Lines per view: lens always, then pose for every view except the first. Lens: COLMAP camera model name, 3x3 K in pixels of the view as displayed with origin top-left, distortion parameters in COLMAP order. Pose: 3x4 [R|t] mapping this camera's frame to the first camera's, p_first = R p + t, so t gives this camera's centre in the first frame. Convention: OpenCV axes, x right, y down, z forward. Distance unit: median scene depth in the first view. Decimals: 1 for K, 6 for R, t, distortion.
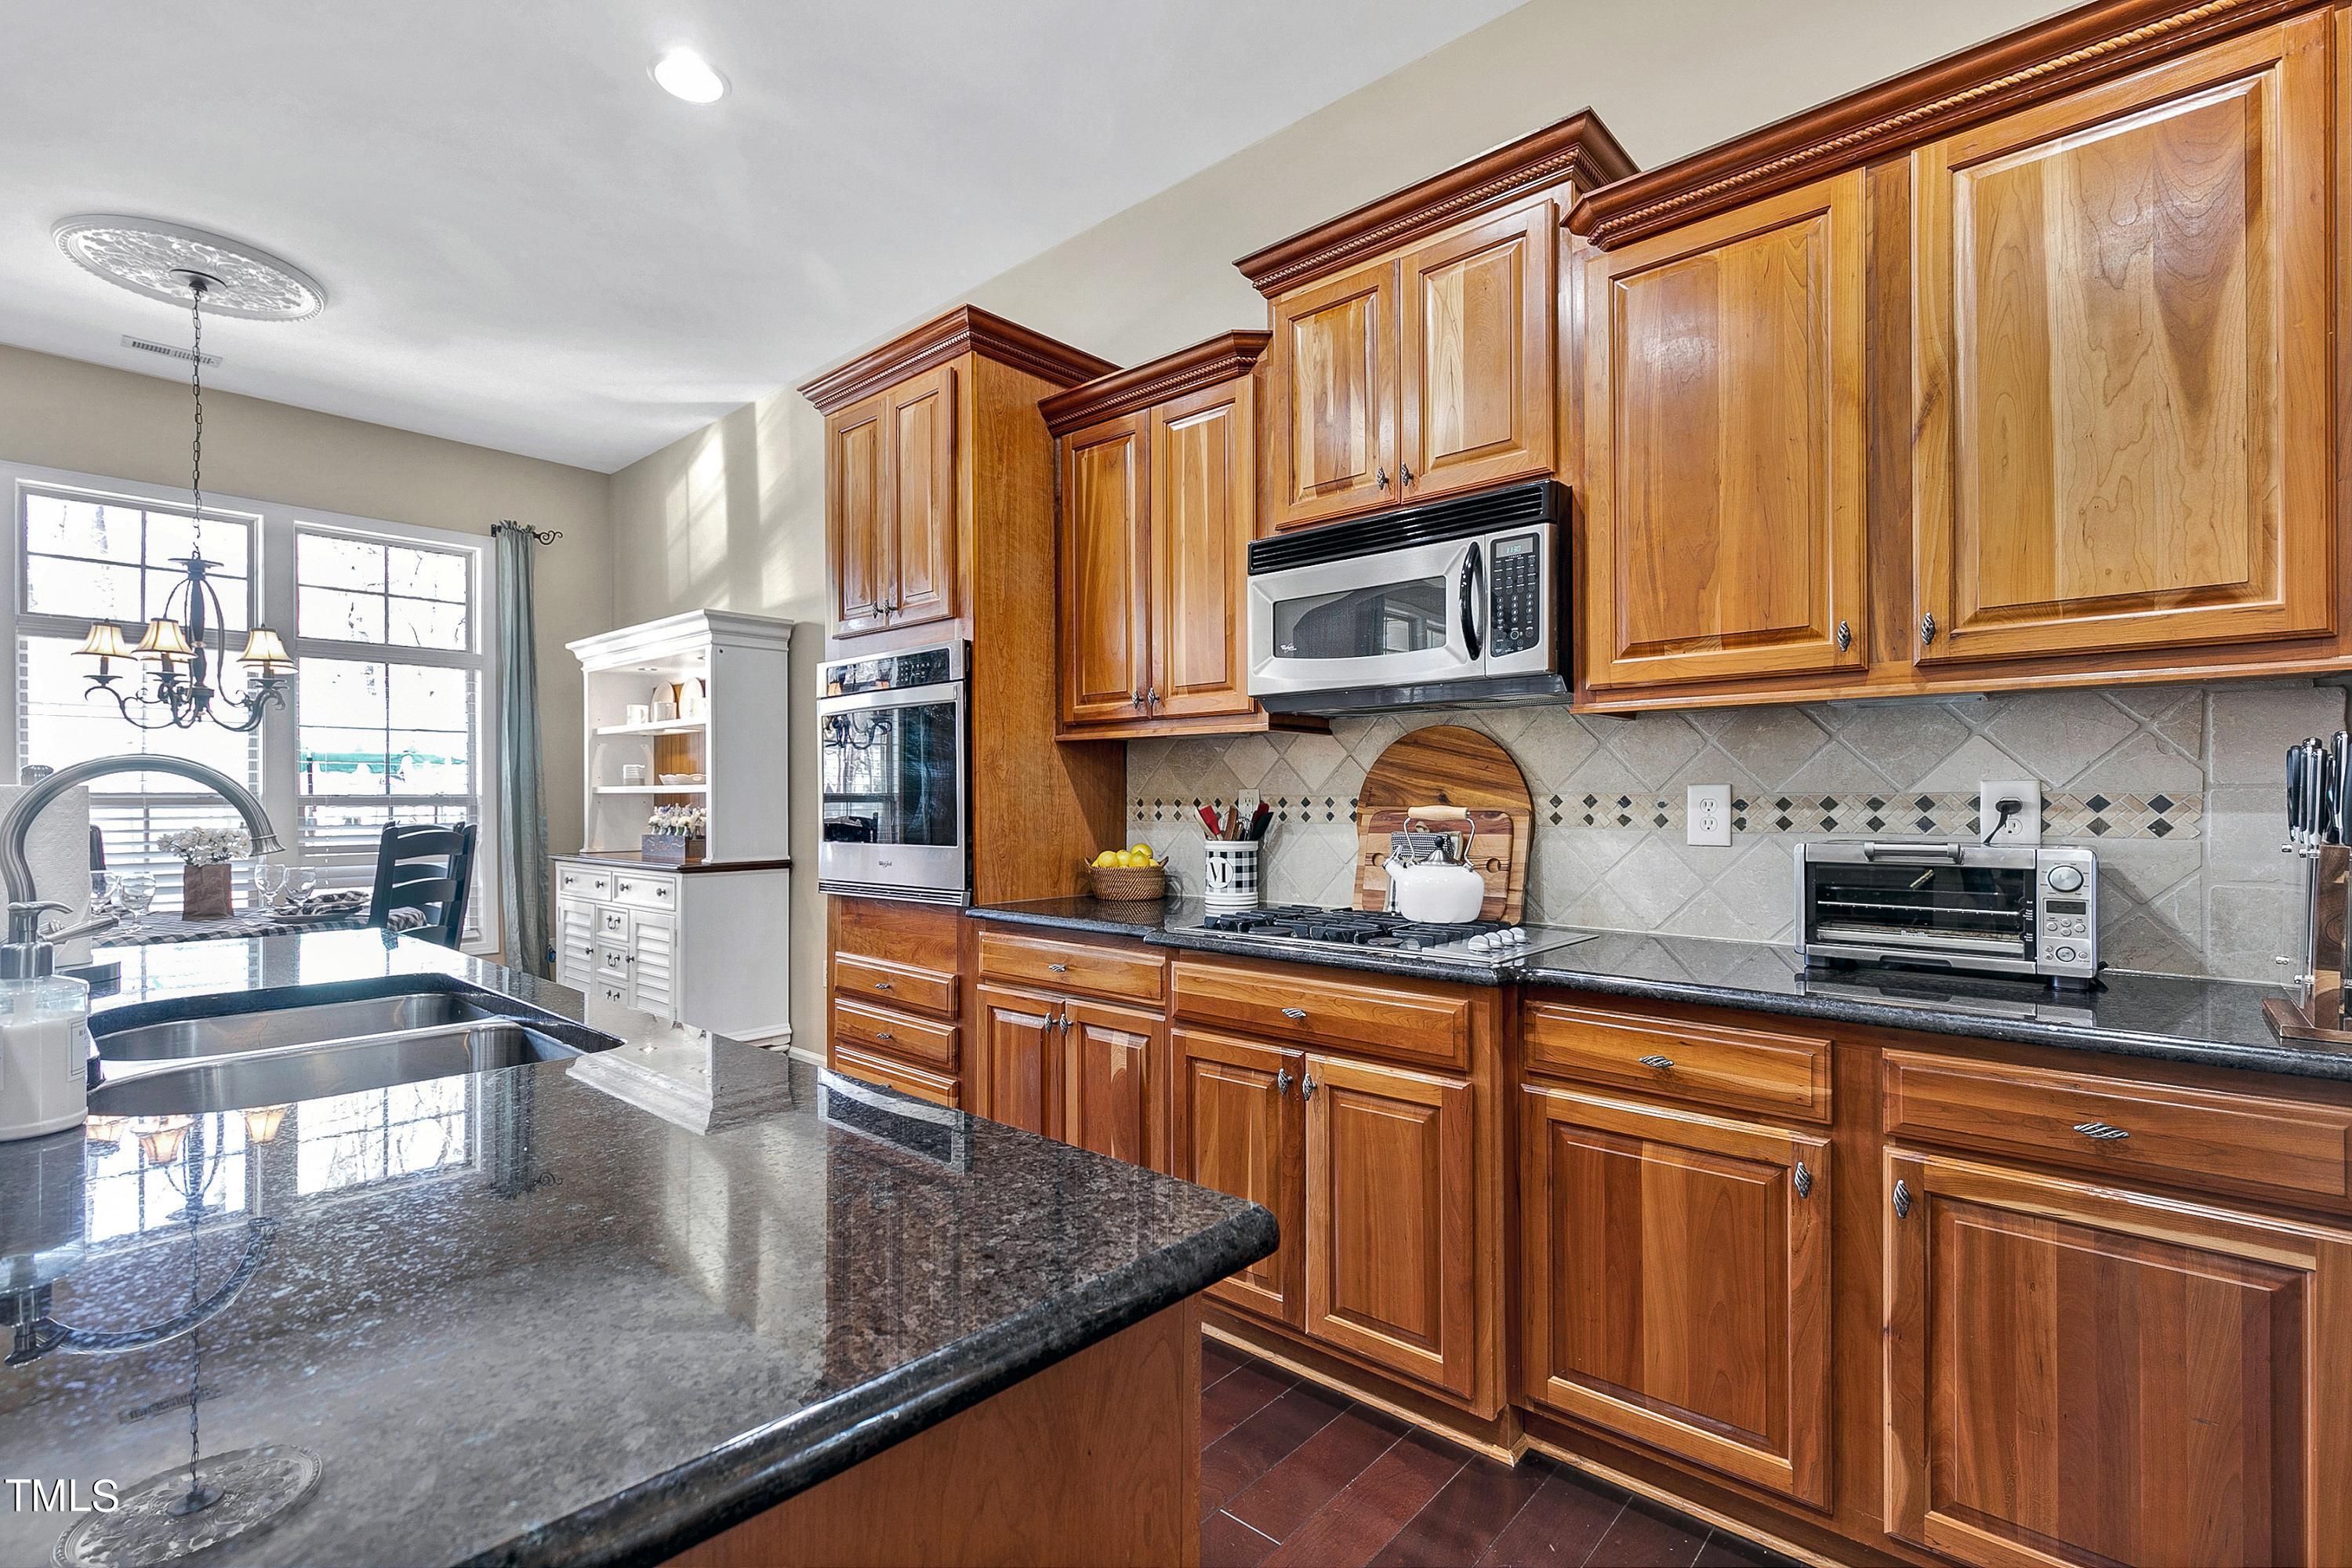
lens RADIAL K [[1076.9, 0, 1172.3], [0, 1076.9, 794.0], [0, 0, 1]] dist [0.007846, -0.000299]
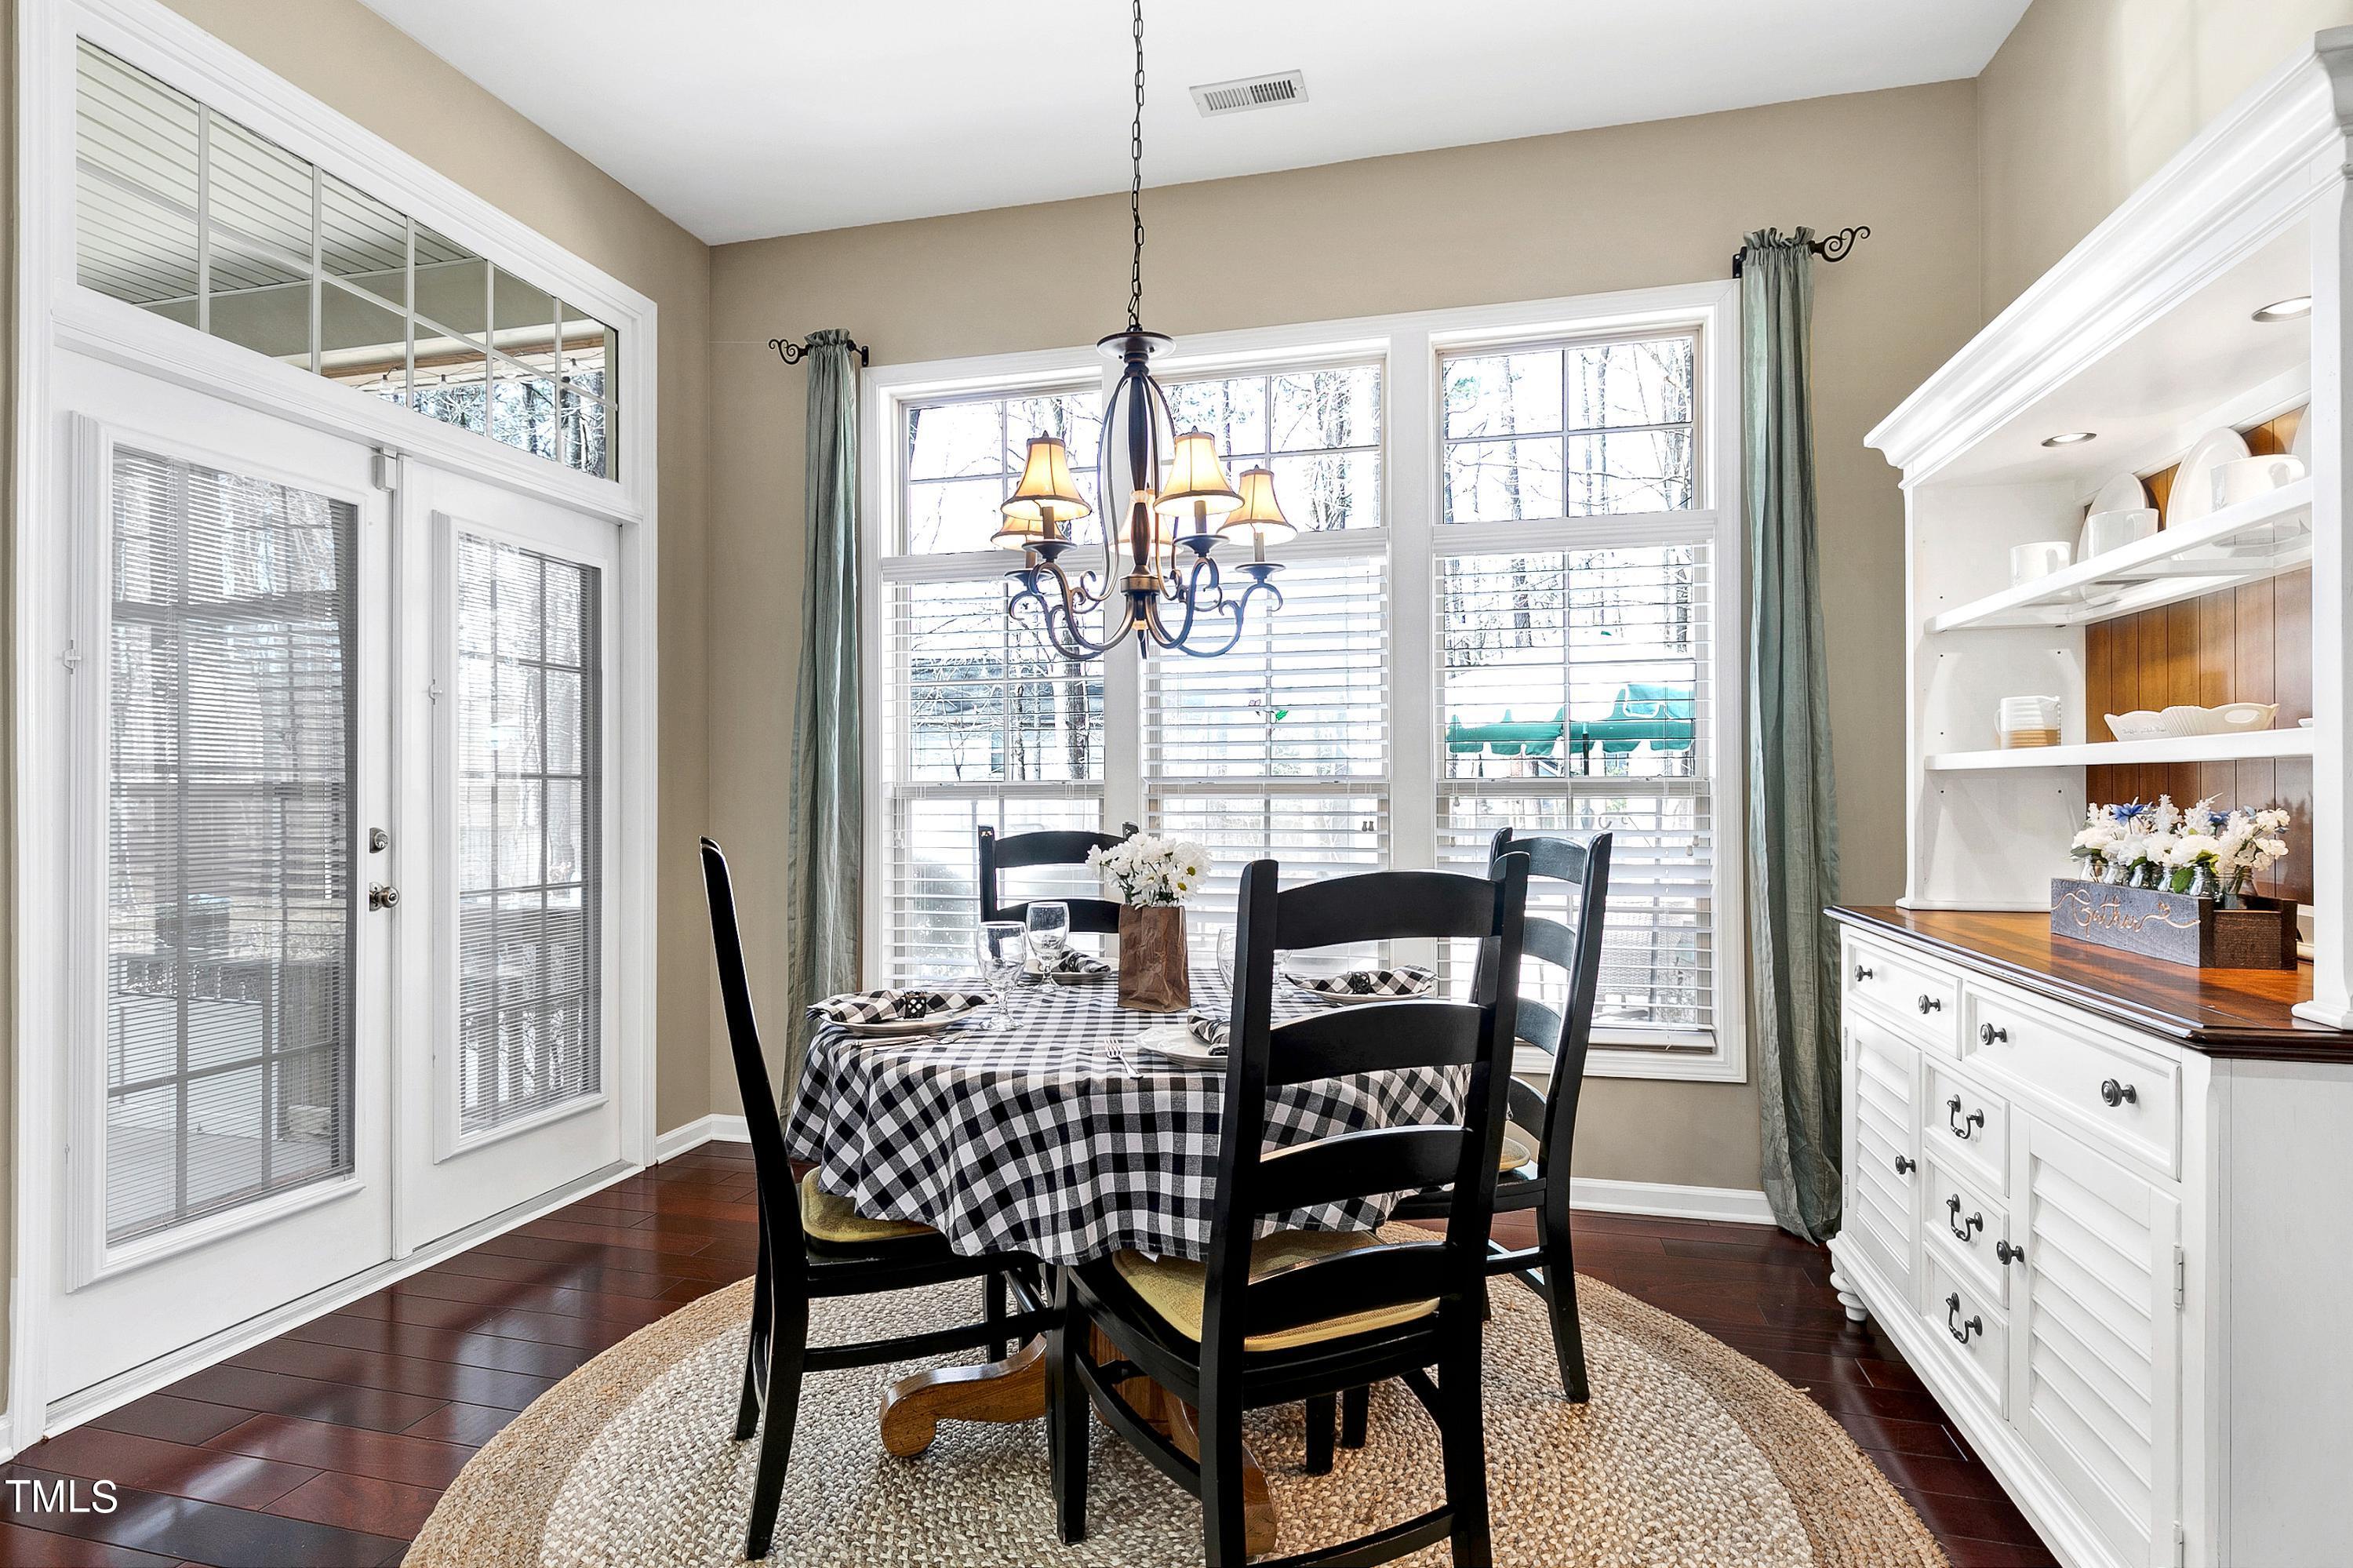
lens RADIAL K [[1197.6, 0, 1184.7], [0, 1197.6, 791.9], [0, 0, 1]] dist [0.001296, 0.000069]
pose [[0.462630, 0.002363, -0.886548, -0.256235], [0.004275, 0.999979, 0.004896, 0.004706], [0.886541, -0.006055, 0.462610, 0.529268]]
